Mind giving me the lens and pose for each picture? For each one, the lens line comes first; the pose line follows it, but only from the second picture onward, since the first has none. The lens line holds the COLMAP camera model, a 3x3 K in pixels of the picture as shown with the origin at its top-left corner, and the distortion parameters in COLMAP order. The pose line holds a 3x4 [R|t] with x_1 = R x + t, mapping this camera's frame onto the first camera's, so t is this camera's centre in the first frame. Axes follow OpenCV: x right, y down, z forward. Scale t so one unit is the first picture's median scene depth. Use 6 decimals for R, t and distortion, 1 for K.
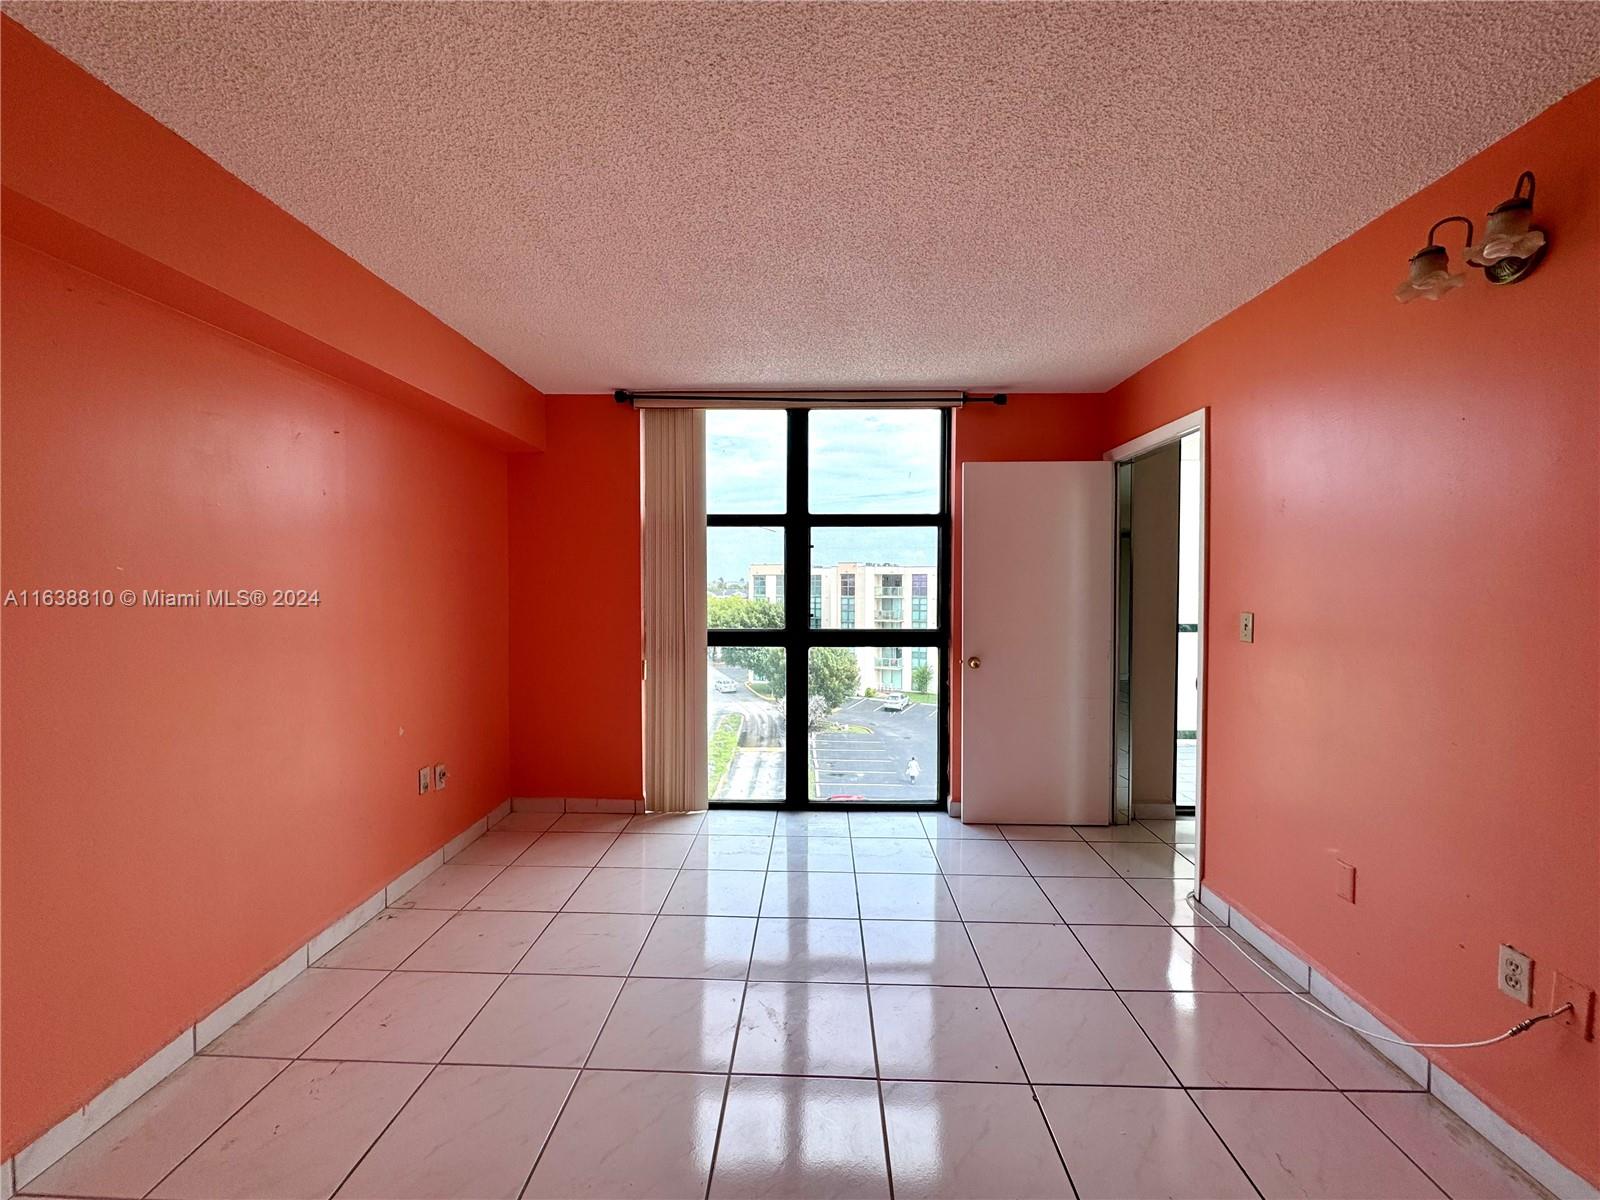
lens RADIAL K [[636.8, 0, 800.6], [0, 636.8, 596.6], [0, 0, 1]] dist [-0.003073, -0.000102]
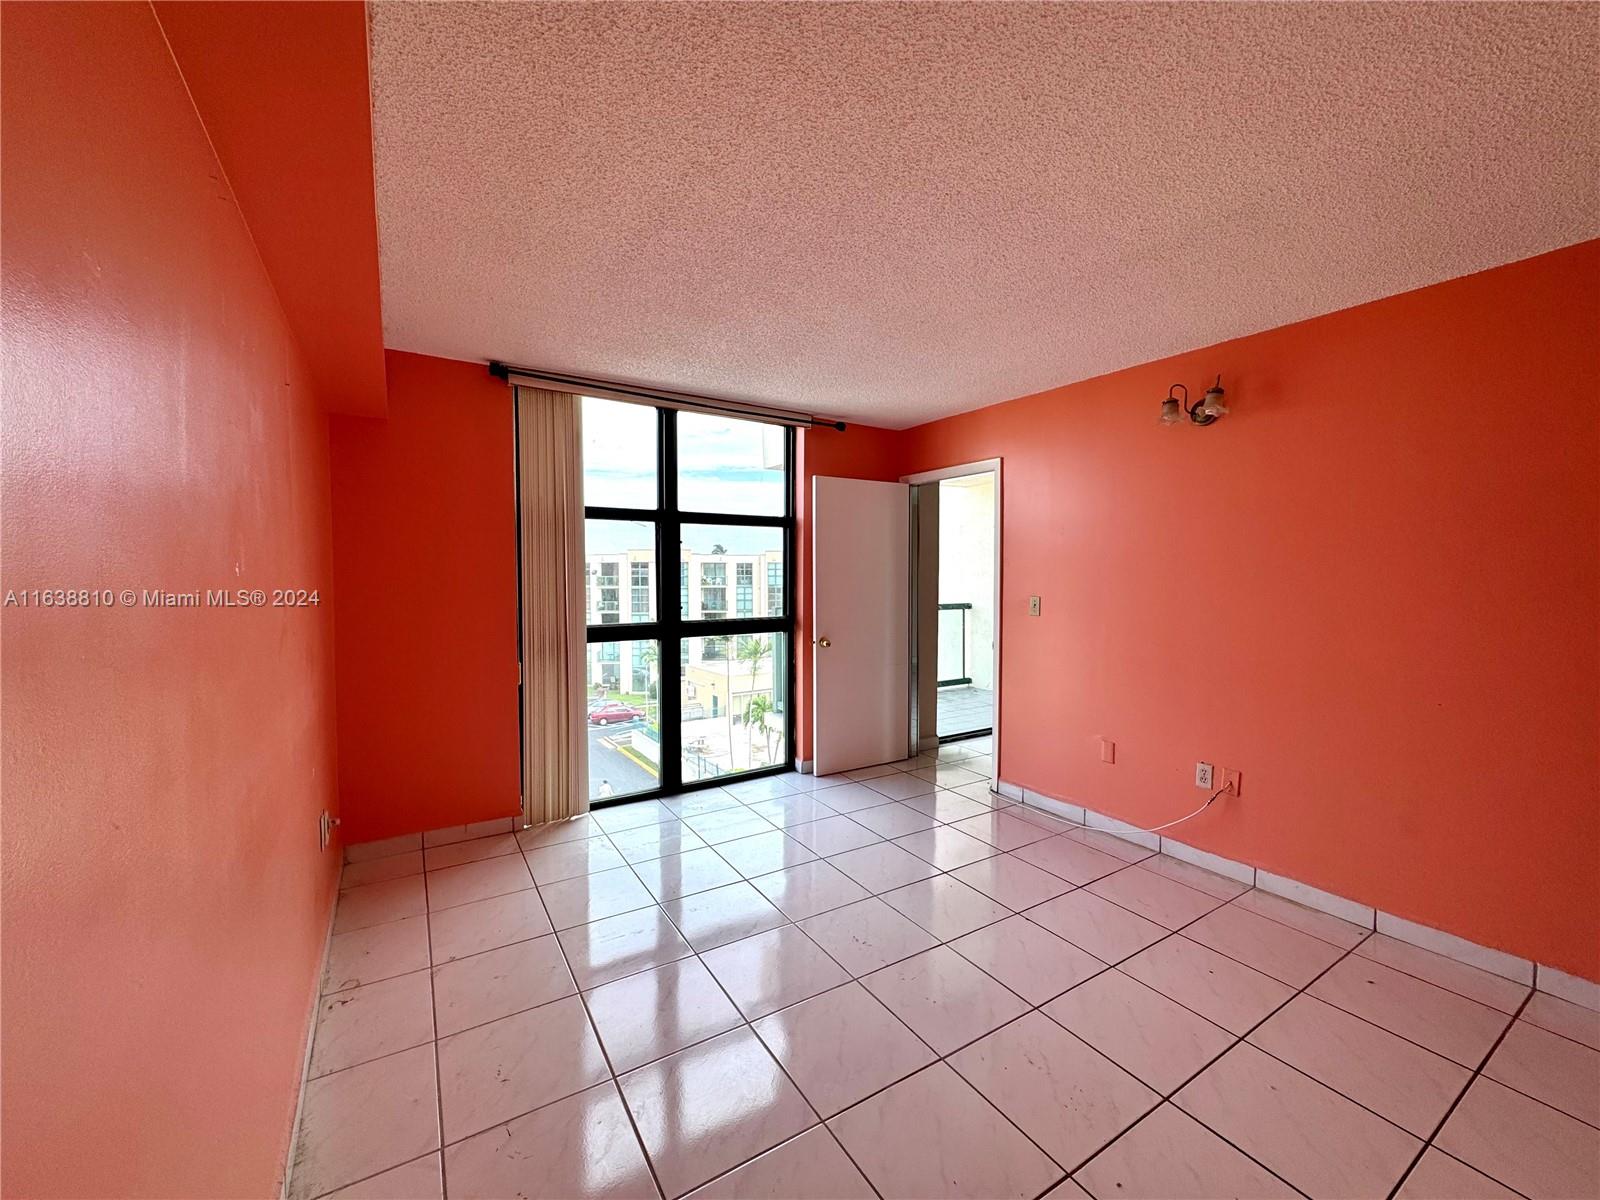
lens RADIAL K [[640.2, 0, 799.5], [0, 640.2, 592.6], [0, 0, 1]] dist [0.000936, -0.000015]
pose [[0.833738, -0.018078, 0.551865, -0.416381], [0.012266, 0.999824, 0.014221, -0.008180], [-0.552024, -0.005088, 0.833812, 0.012927]]
